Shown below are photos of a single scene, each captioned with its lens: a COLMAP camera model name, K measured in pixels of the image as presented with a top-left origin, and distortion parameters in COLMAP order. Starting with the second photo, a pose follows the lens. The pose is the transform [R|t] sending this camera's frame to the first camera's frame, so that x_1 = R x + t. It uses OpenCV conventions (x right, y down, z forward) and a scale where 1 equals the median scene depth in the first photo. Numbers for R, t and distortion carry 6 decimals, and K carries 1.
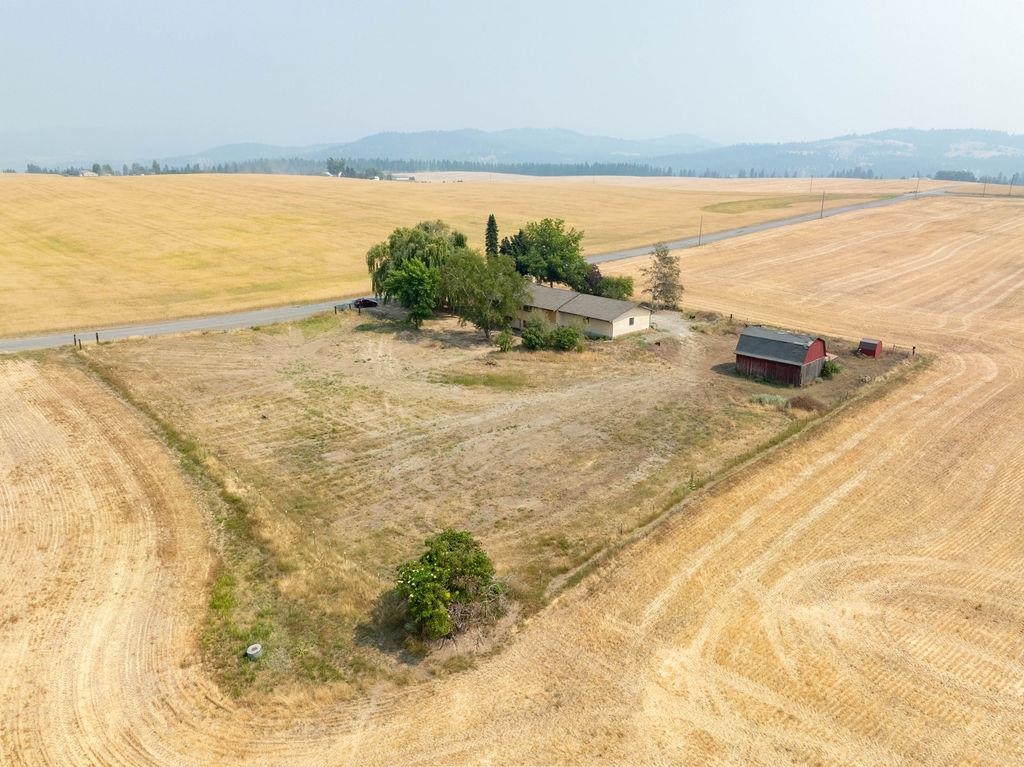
lens RADIAL K [[718.8, 0, 512.0], [0, 718.8, 383.5], [0, 0, 1]] dist [-0.028674, 0.007463]
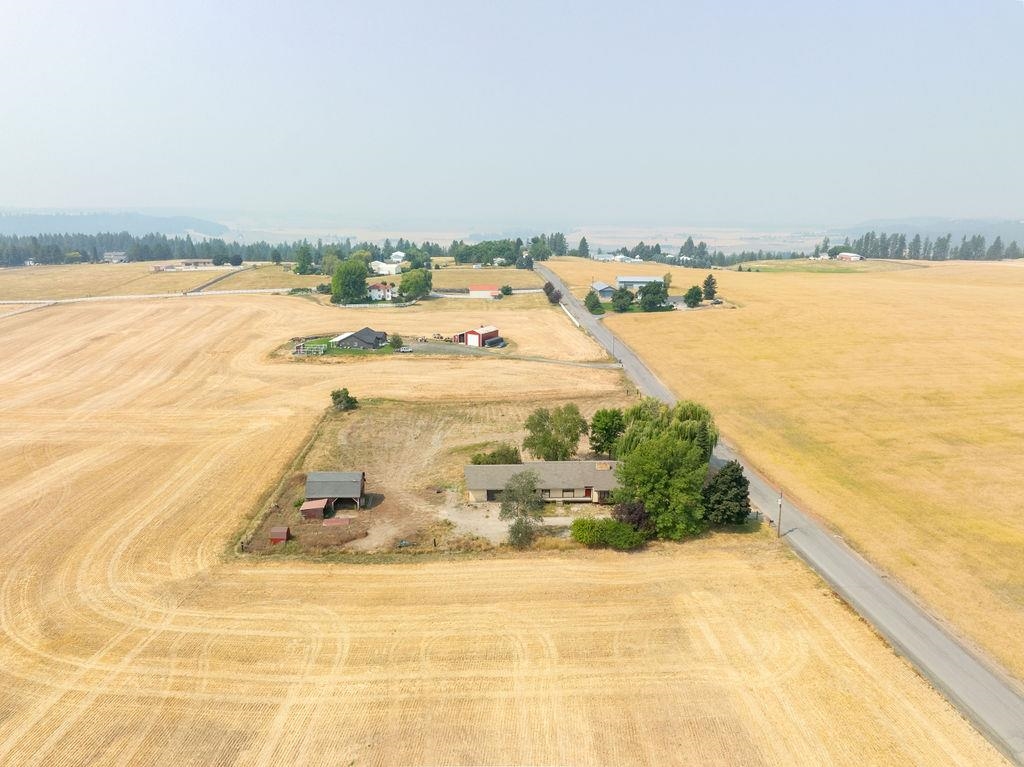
lens RADIAL K [[718.8, 0, 512.0], [0, 718.8, 383.5], [0, 0, 1]] dist [-0.028674, 0.007463]
pose [[-0.658955, 0.163830, -0.734124, 1.142027], [-0.239103, 0.879745, 0.410948, -0.867559], [0.713168, 0.446327, -0.540540, 1.929394]]
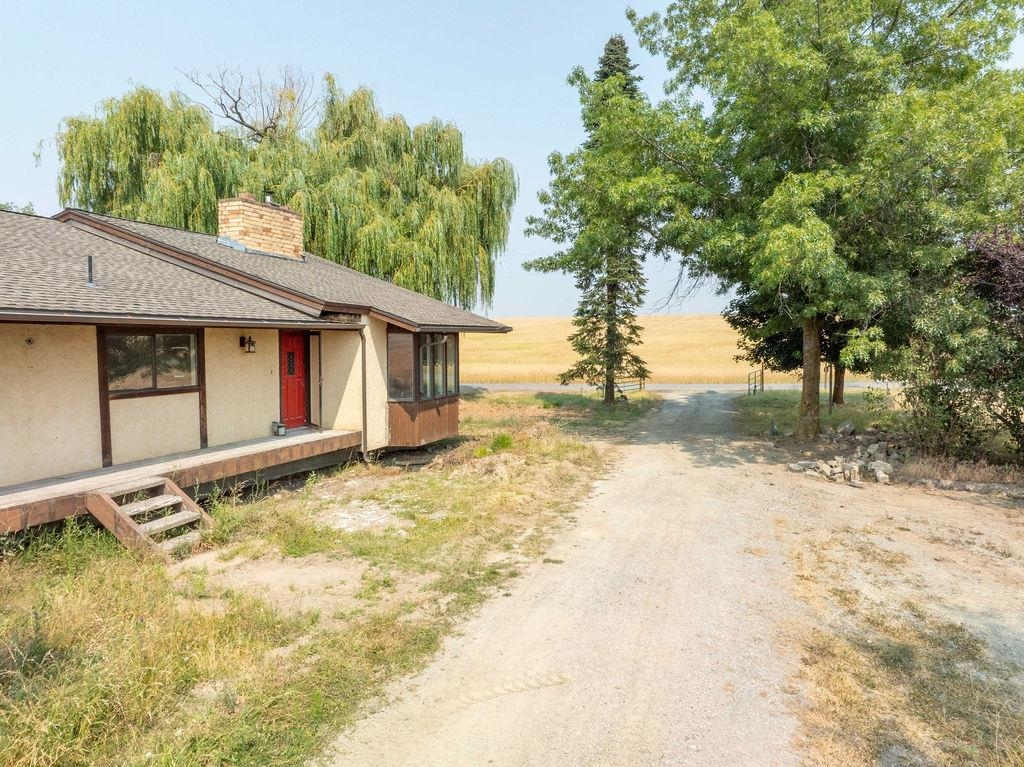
lens RADIAL K [[718.8, 0, 512.0], [0, 718.8, 383.5], [0, 0, 1]] dist [-0.028674, 0.007463]
pose [[0.441024, 0.050066, -0.896098, 0.242384], [-0.266060, 0.960855, -0.077260, -0.160180], [0.857152, 0.272489, 0.437081, 1.358283]]
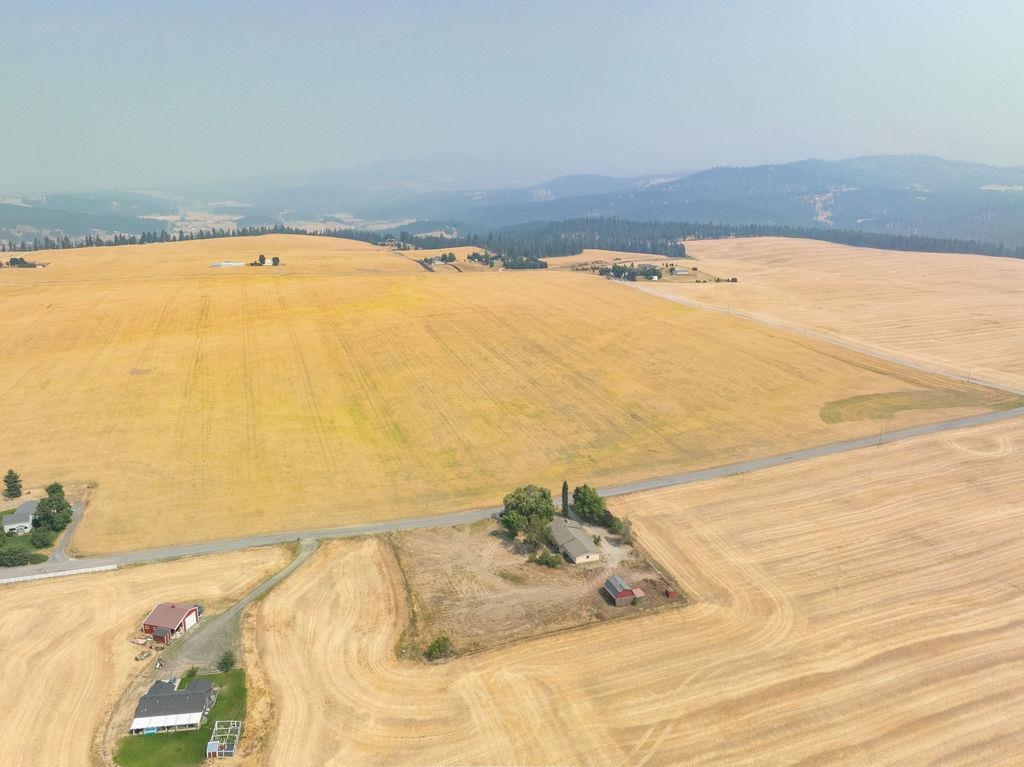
lens RADIAL K [[755.5, 0, 512.0], [0, 755.5, 383.5], [0, 0, 1]] dist [-0.034424, -0.001438]
pose [[0.903336, 0.107140, -0.415336, 1.105939], [-0.119472, 0.992830, -0.003737, -0.747434], [0.411958, 0.052997, 0.909660, -1.716232]]
